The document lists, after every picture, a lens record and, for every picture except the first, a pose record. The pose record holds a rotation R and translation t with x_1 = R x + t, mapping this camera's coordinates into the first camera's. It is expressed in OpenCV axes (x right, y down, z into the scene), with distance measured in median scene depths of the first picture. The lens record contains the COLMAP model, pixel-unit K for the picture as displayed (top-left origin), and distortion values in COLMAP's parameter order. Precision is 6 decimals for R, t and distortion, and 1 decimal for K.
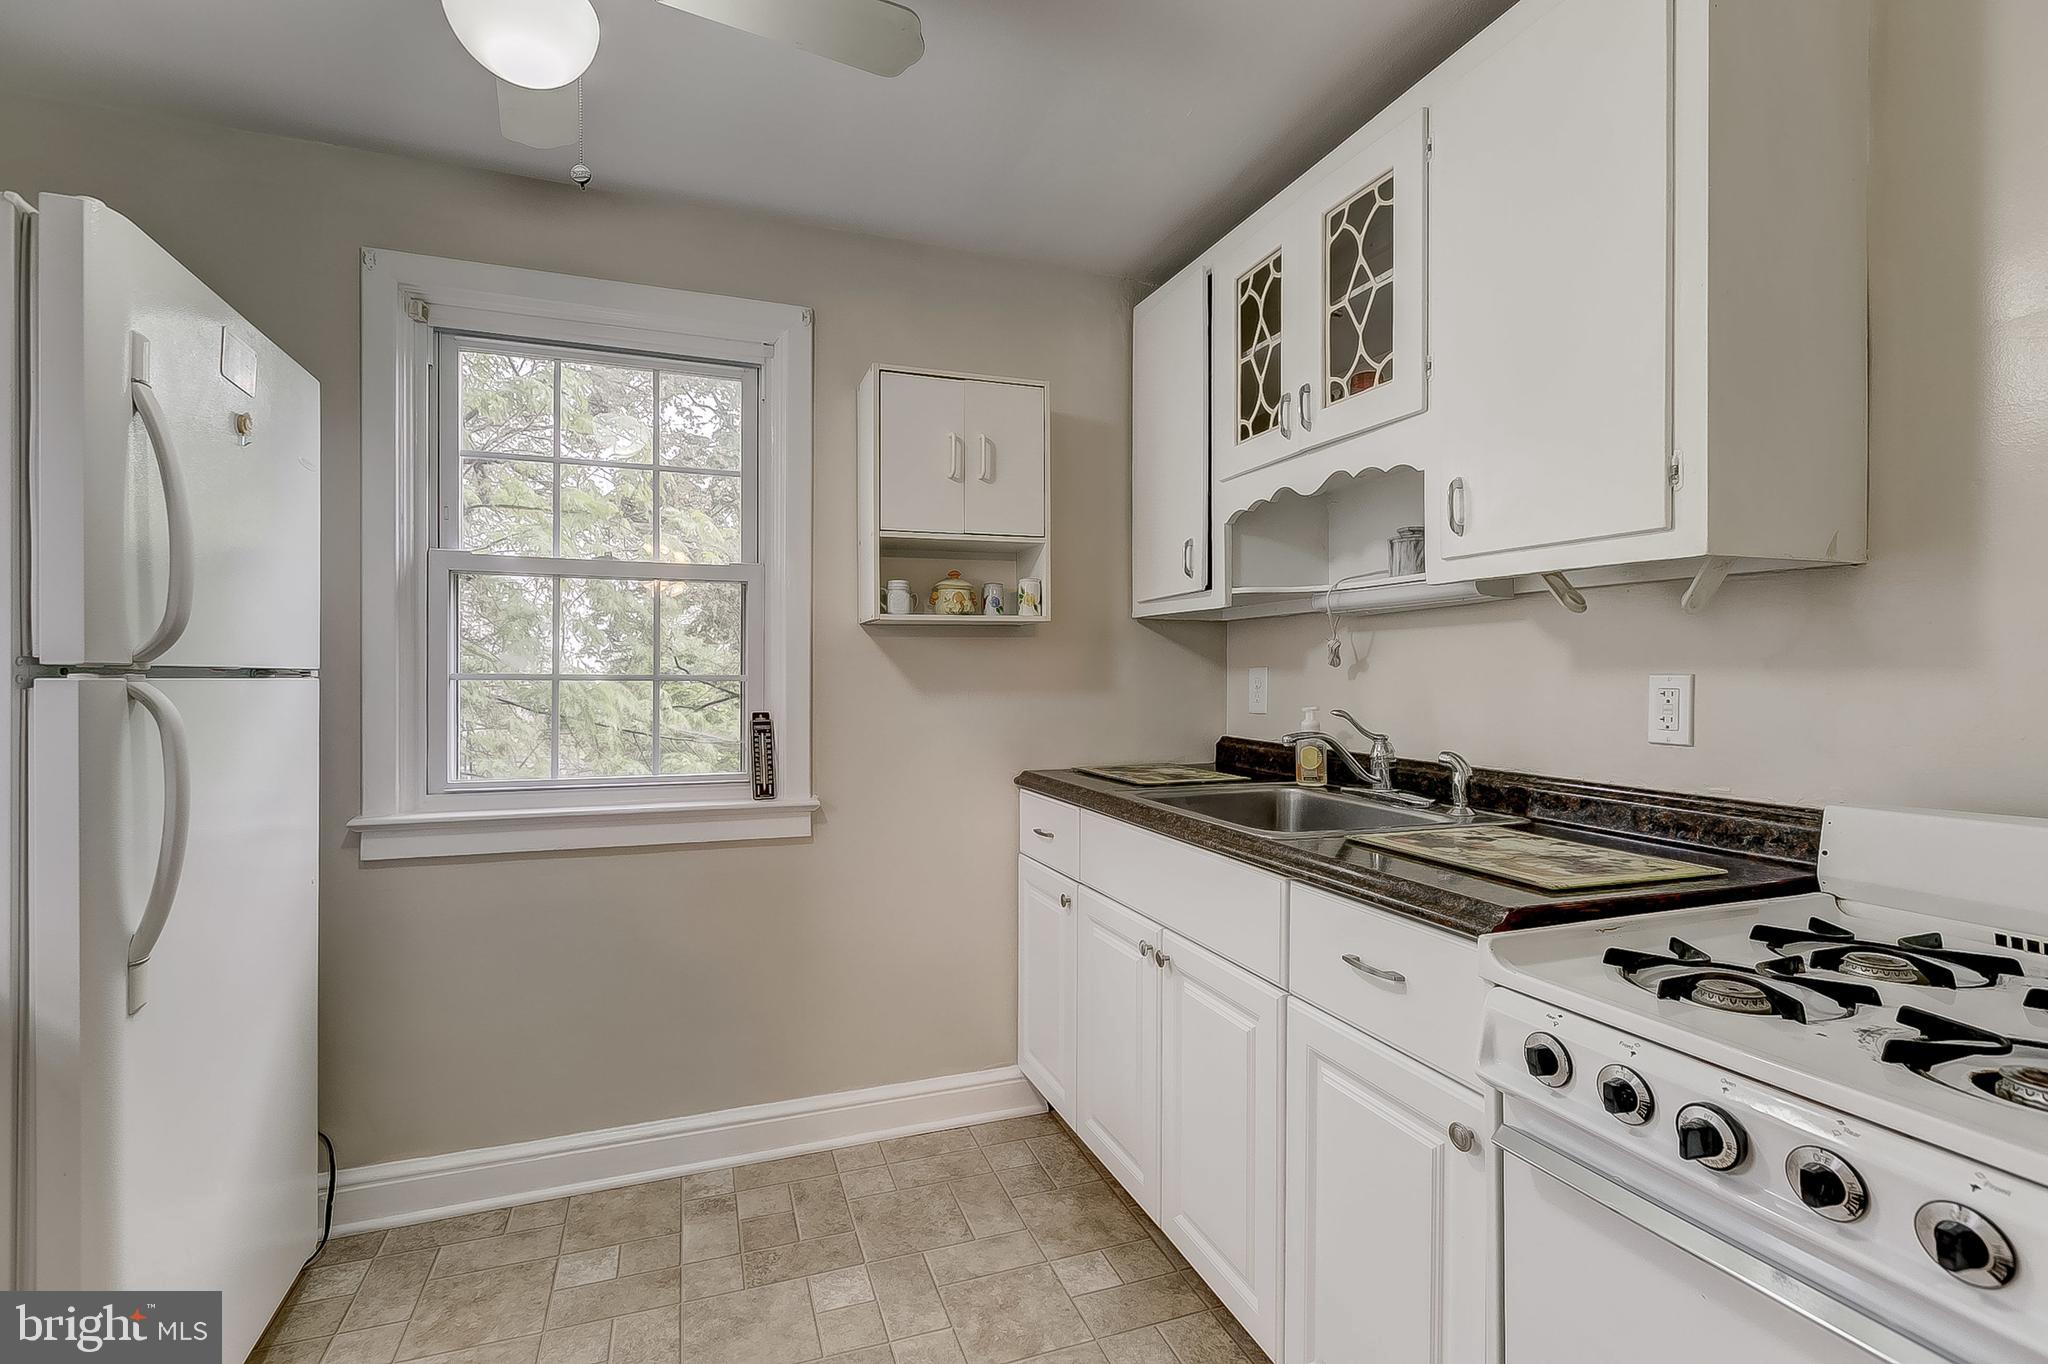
lens RADIAL K [[929.1, 0, 1024.0], [0, 929.1, 682.0], [0, 0, 1]] dist [0.002257, 0.000175]
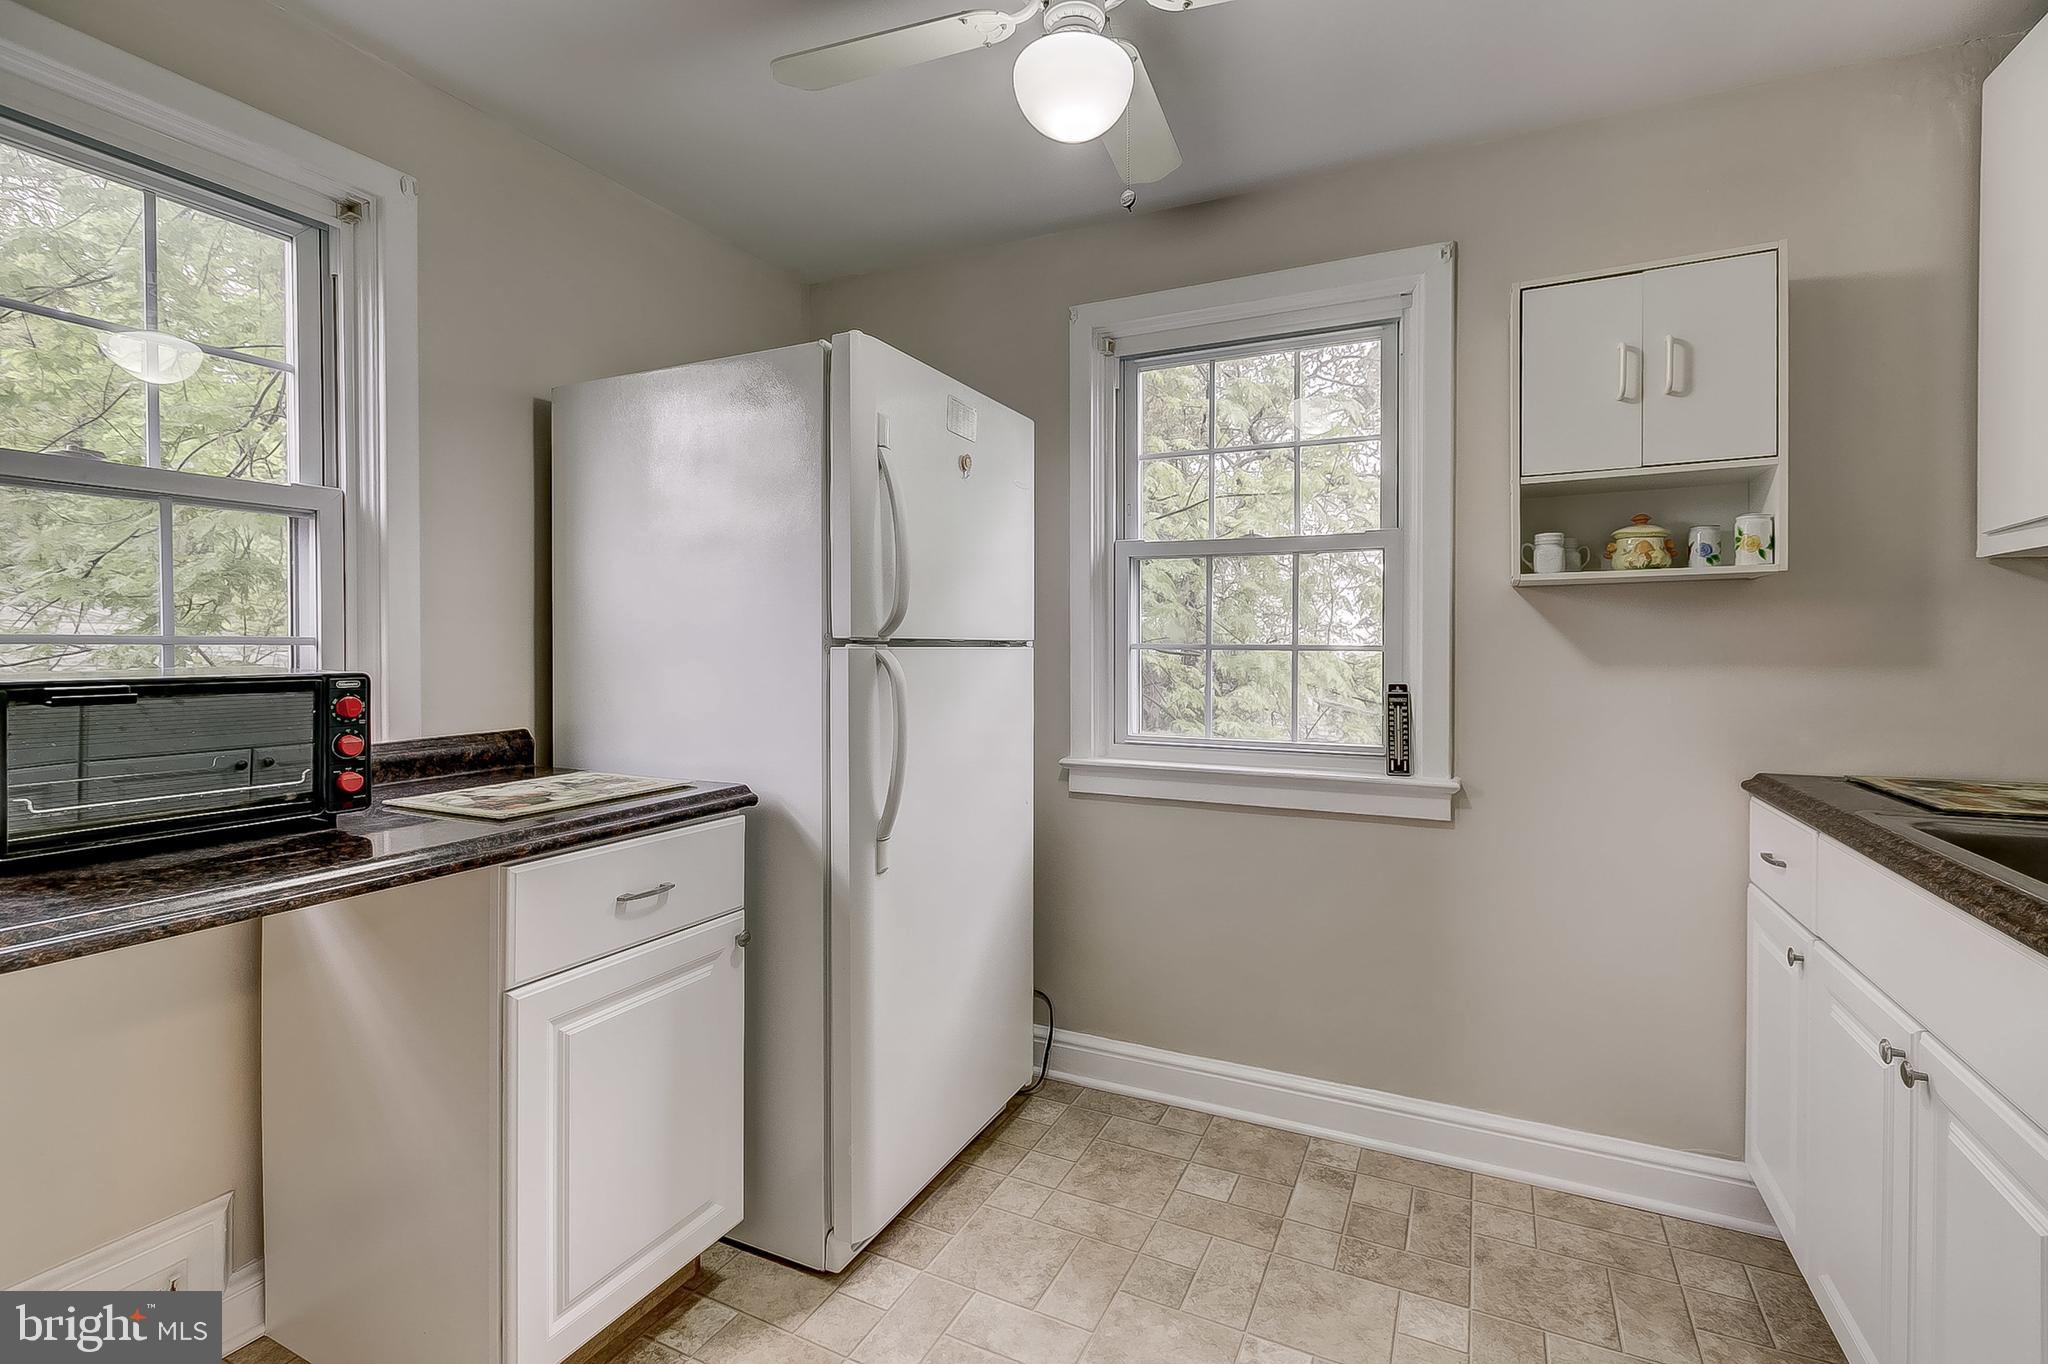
lens RADIAL K [[918.9, 0, 1029.7], [0, 918.9, 660.2], [0, 0, 1]] dist [0.003243, -0.000433]
pose [[0.699810, 0.011100, -0.714243, 0.139291], [-0.005287, 0.999932, 0.010359, 0.000271], [0.714310, -0.003473, 0.699821, 0.079276]]
